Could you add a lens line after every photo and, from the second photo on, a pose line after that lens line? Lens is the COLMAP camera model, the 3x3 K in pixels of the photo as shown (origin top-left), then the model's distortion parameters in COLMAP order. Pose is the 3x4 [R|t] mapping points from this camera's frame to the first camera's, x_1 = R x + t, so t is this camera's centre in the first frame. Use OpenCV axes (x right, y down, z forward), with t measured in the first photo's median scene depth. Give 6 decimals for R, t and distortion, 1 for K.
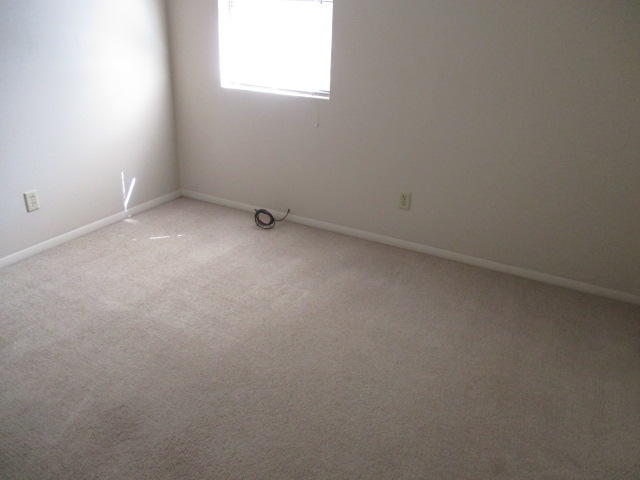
lens RADIAL K [[539.0, 0, 320.4], [0, 539.0, 241.2], [0, 0, 1]] dist [-0.027214, 0.020846]
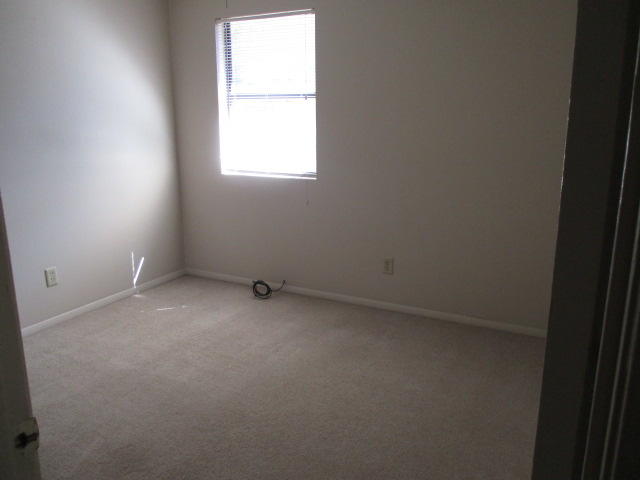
lens RADIAL K [[539.0, 0, 320.4], [0, 539.0, 240.8], [0, 0, 1]] dist [-0.027214, 0.020846]
pose [[0.999157, -0.040046, -0.008998, 0.037302], [0.037918, 0.984513, -0.171160, 0.069097], [0.015713, 0.170675, 0.985202, -0.112820]]
